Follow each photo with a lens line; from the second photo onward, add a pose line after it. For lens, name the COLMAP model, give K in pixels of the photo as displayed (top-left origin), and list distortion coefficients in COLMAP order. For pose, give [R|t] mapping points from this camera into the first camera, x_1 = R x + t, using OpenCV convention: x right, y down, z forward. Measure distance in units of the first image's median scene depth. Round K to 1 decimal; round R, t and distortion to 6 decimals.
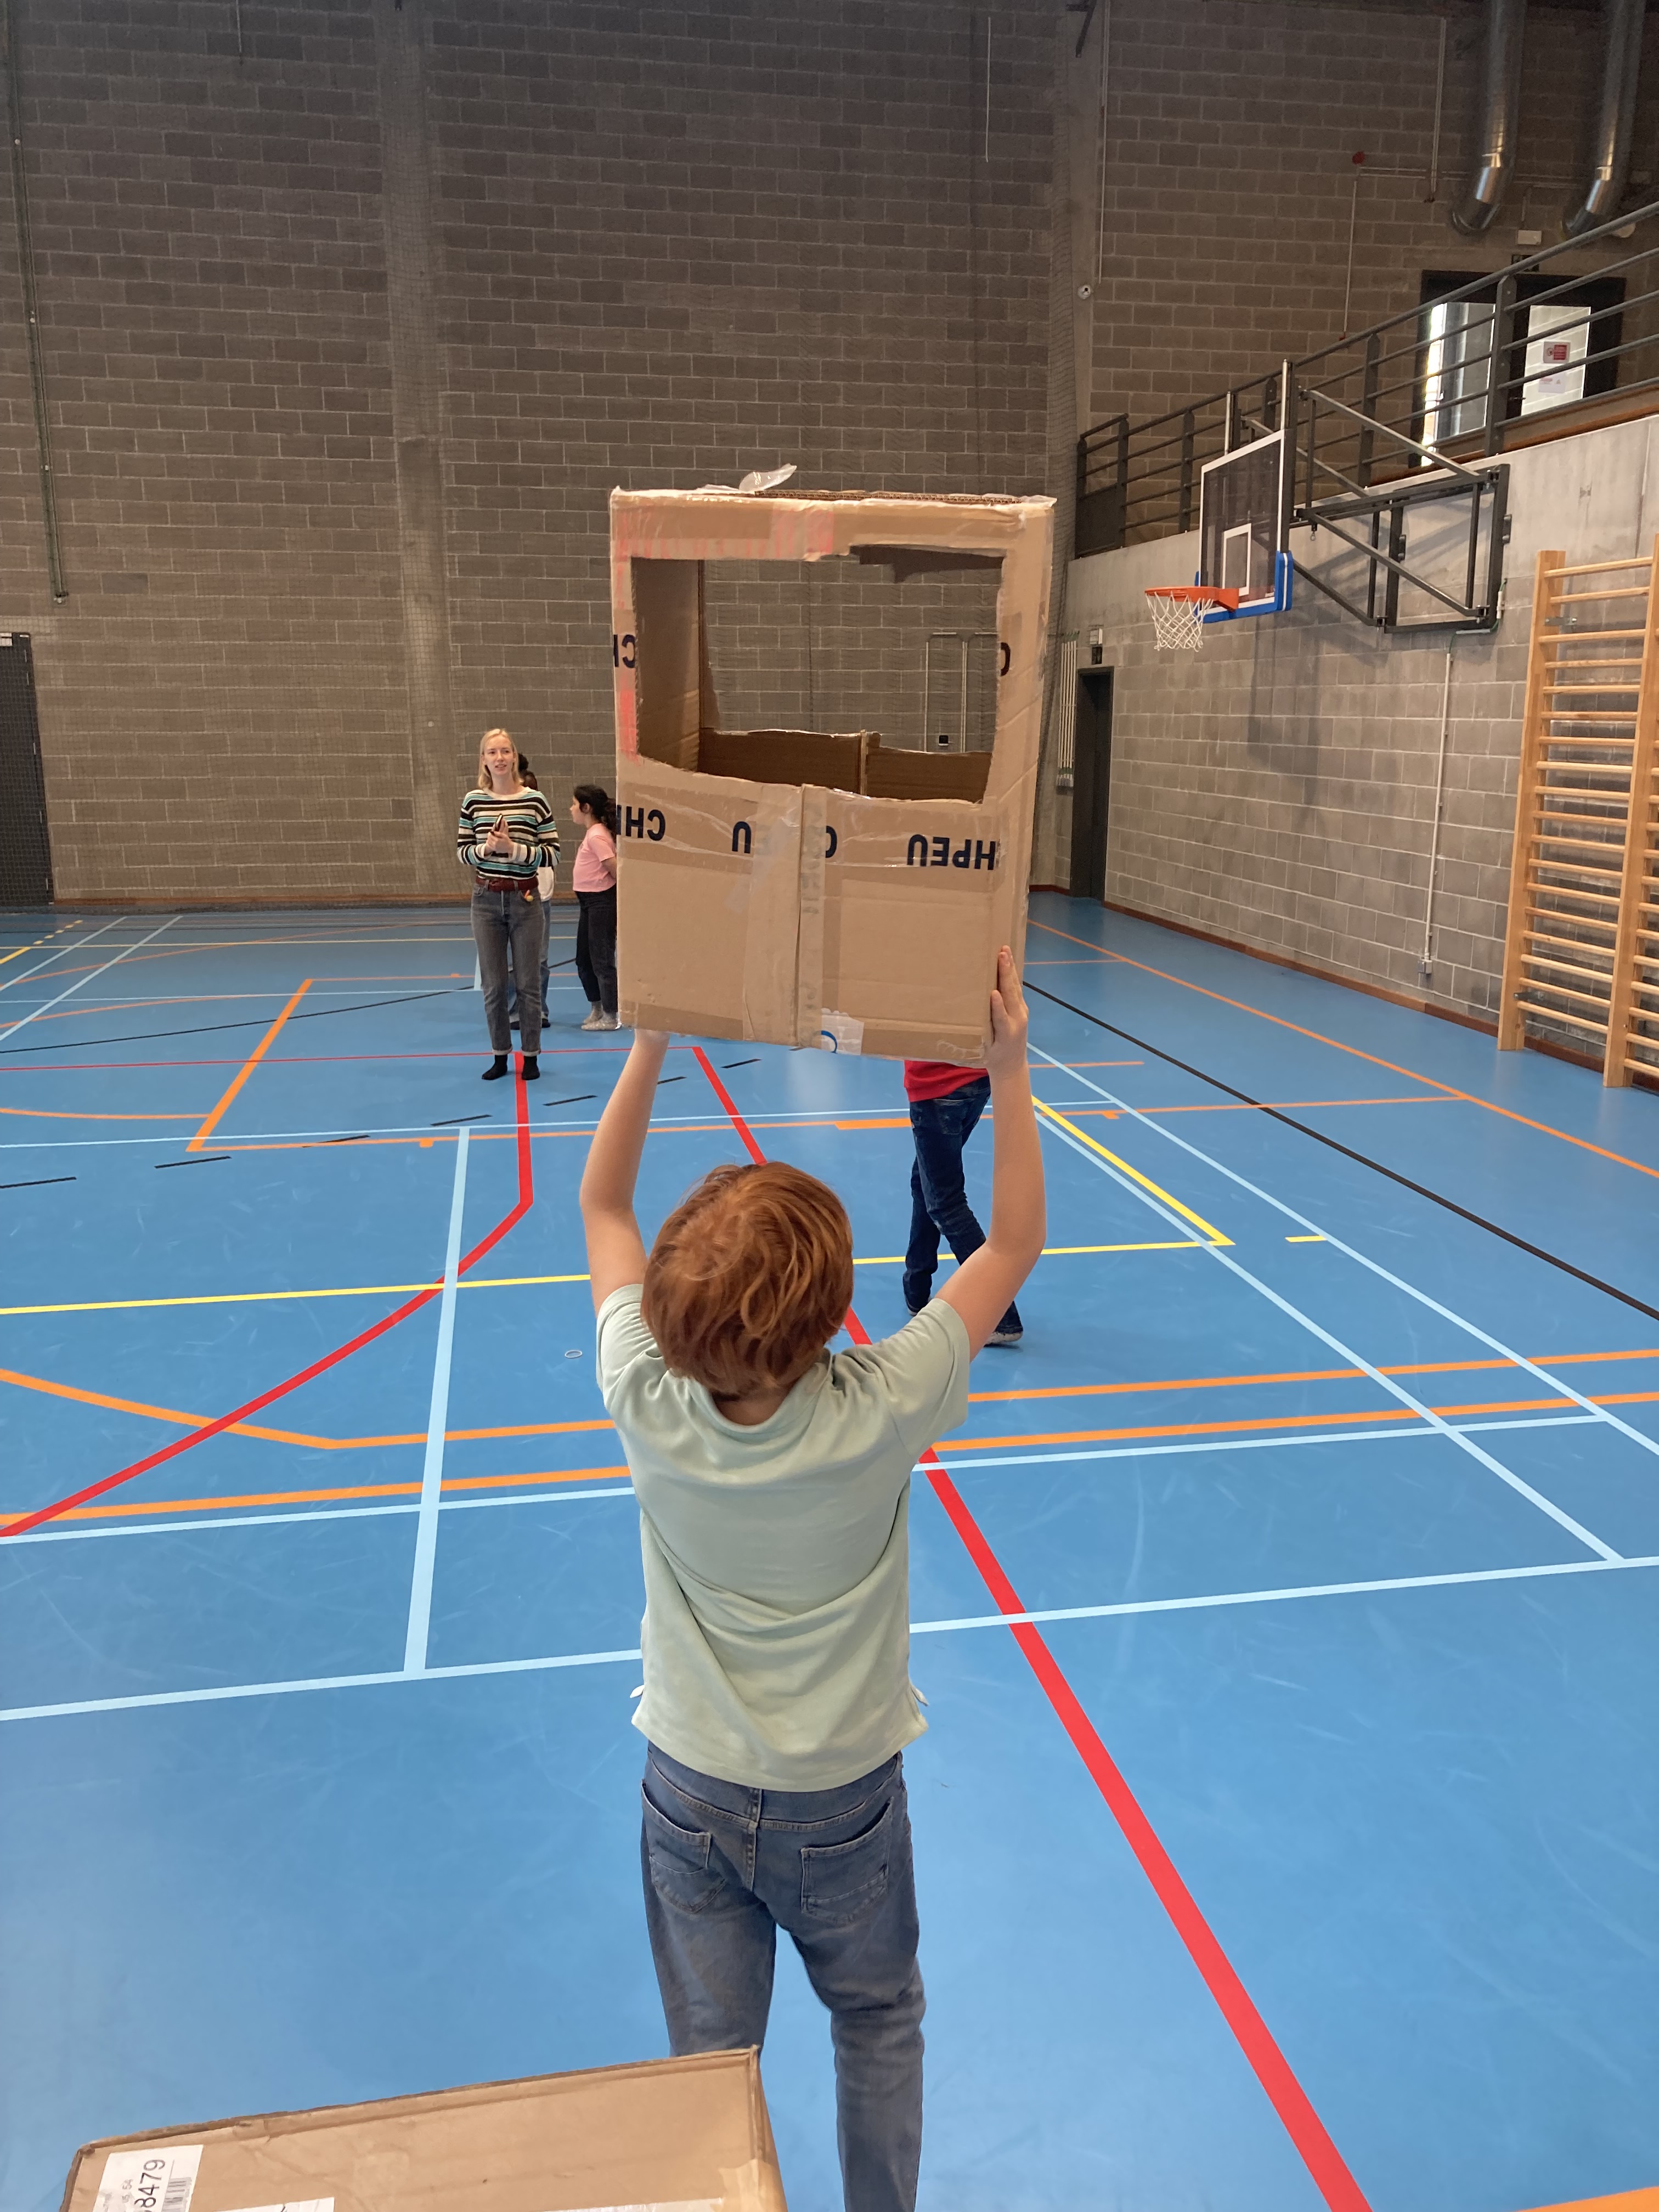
lens RADIAL K [[1849.1, 0, 829.5], [0, 1849.1, 1106.0], [0, 0, 1]] dist [0.031260, 0.001894]
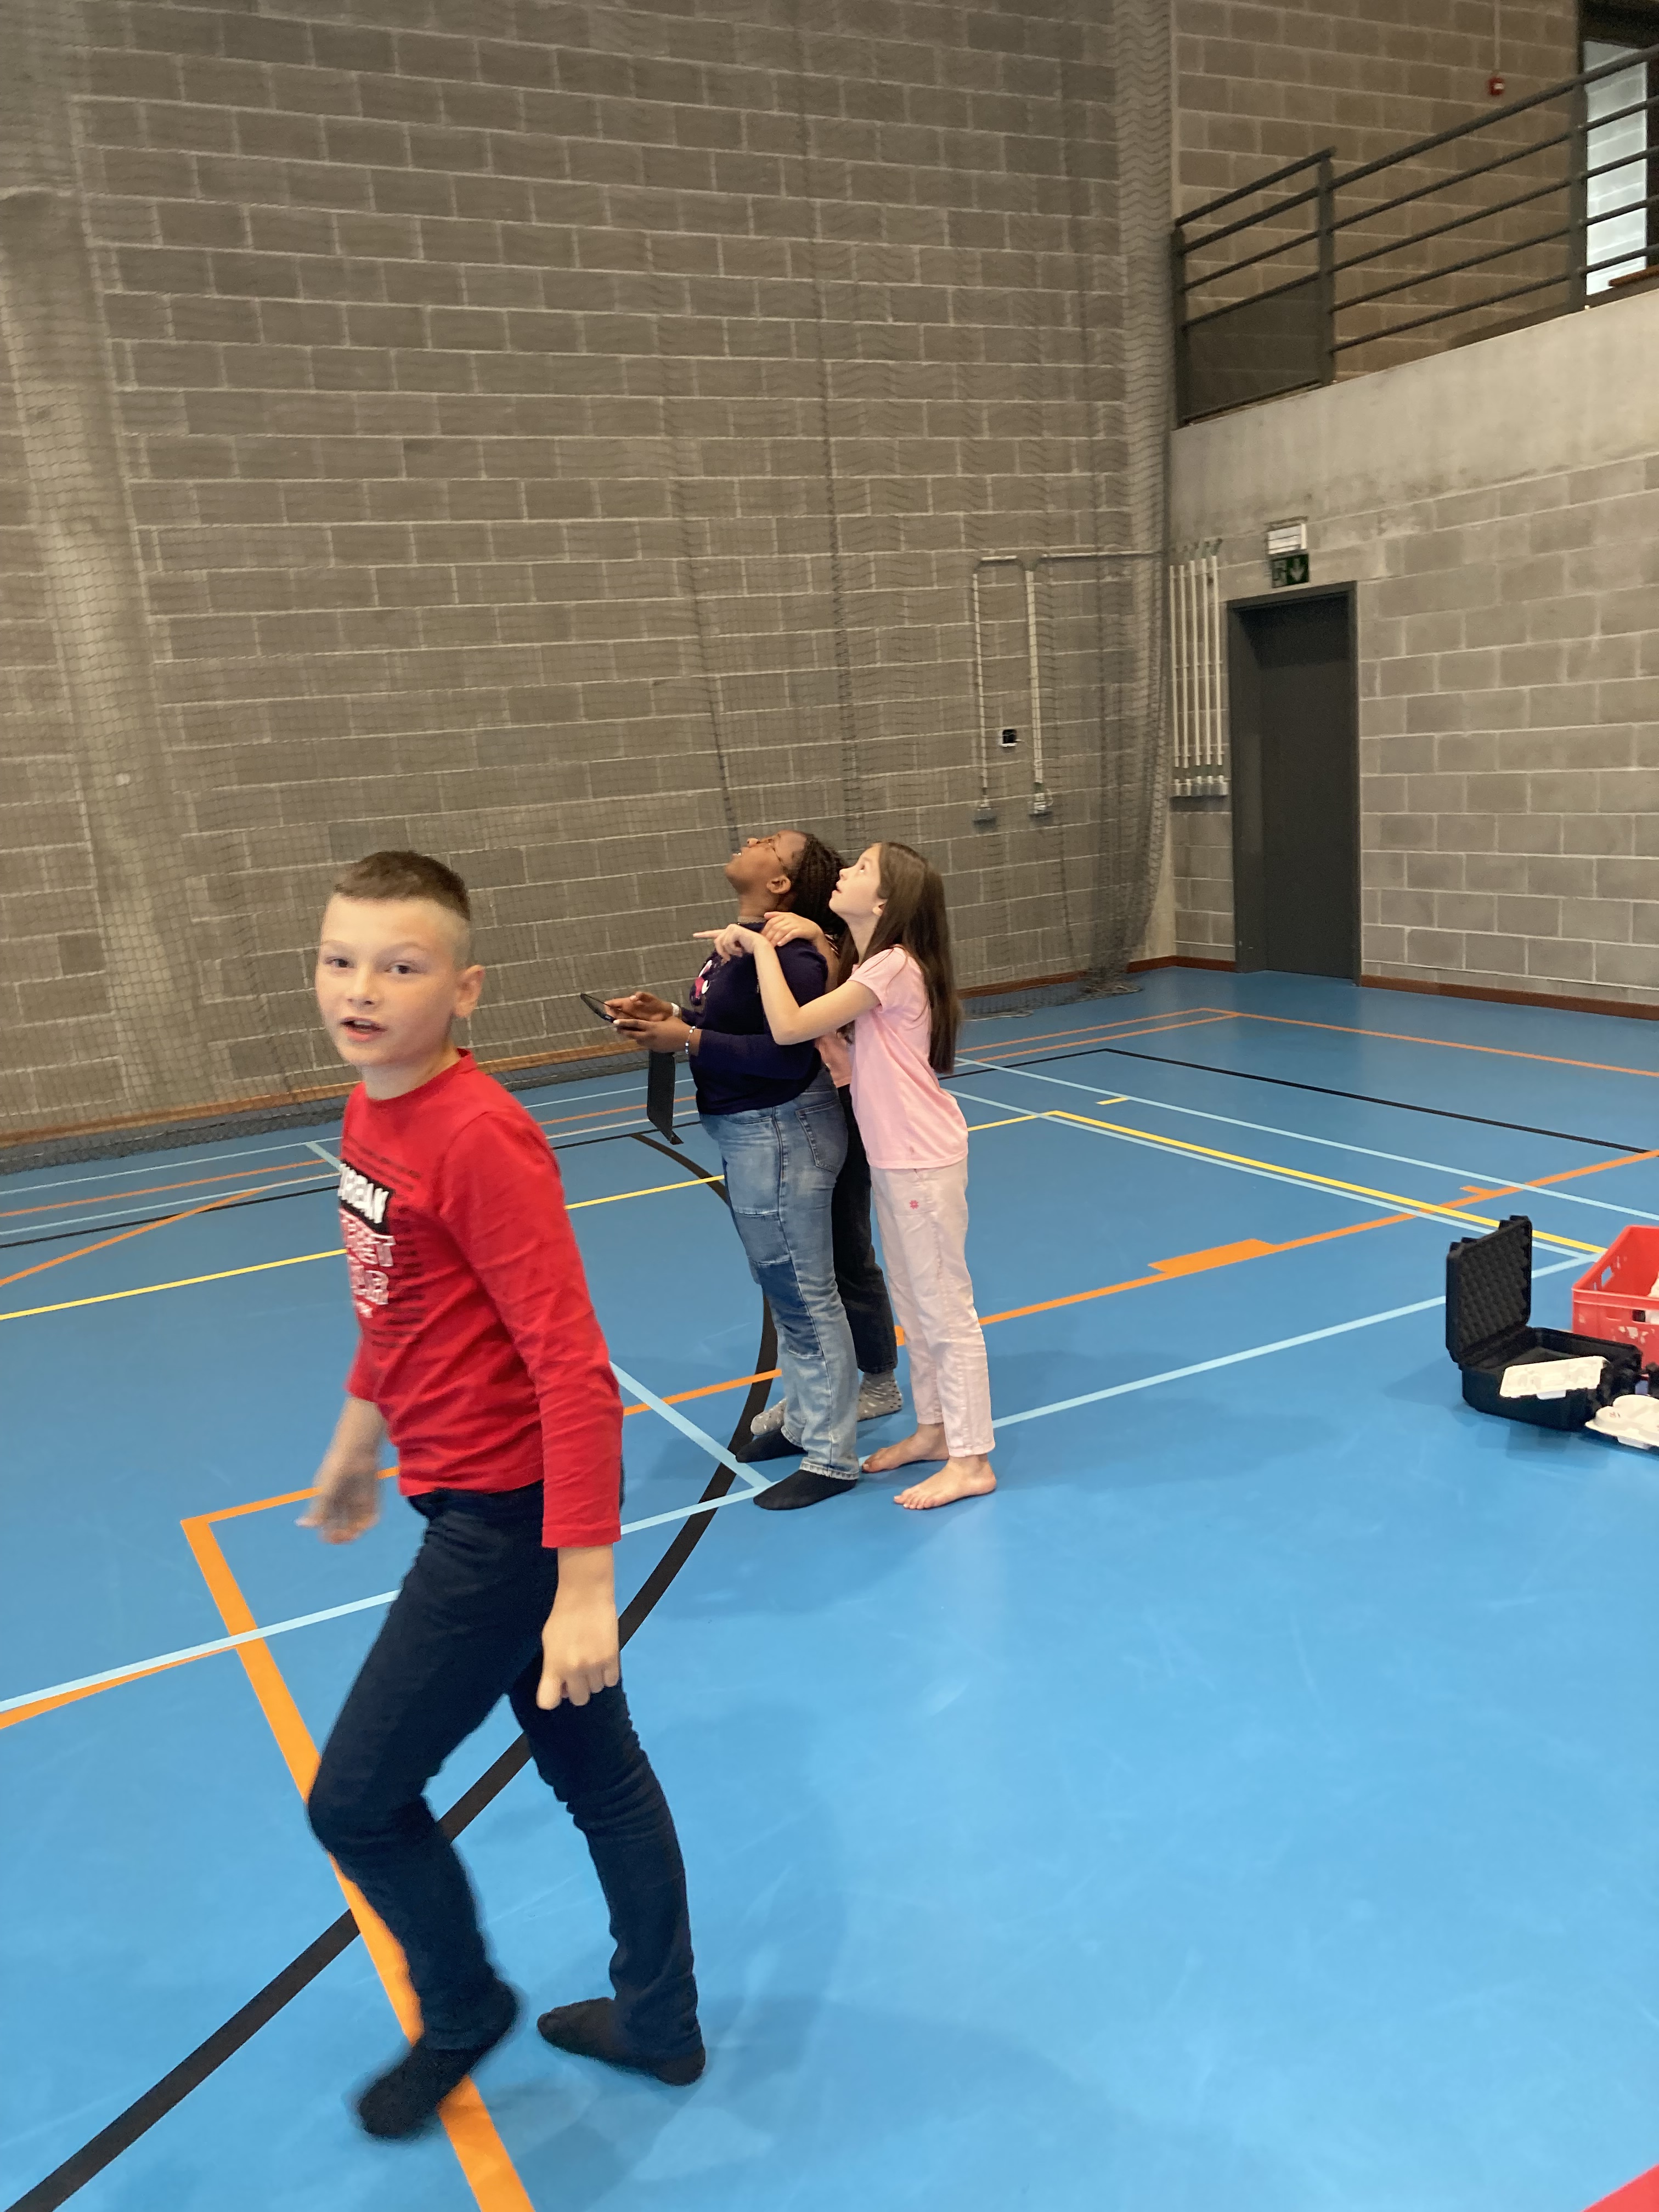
lens RADIAL K [[1849.1, 0, 829.5], [0, 1849.1, 1106.0], [0, 0, 1]] dist [0.031260, 0.001894]
pose [[0.950807, -0.133866, 0.279366, -0.187312], [0.140832, 0.990021, -0.004920, -0.090166], [-0.275919, 0.044022, 0.960172, 0.473982]]
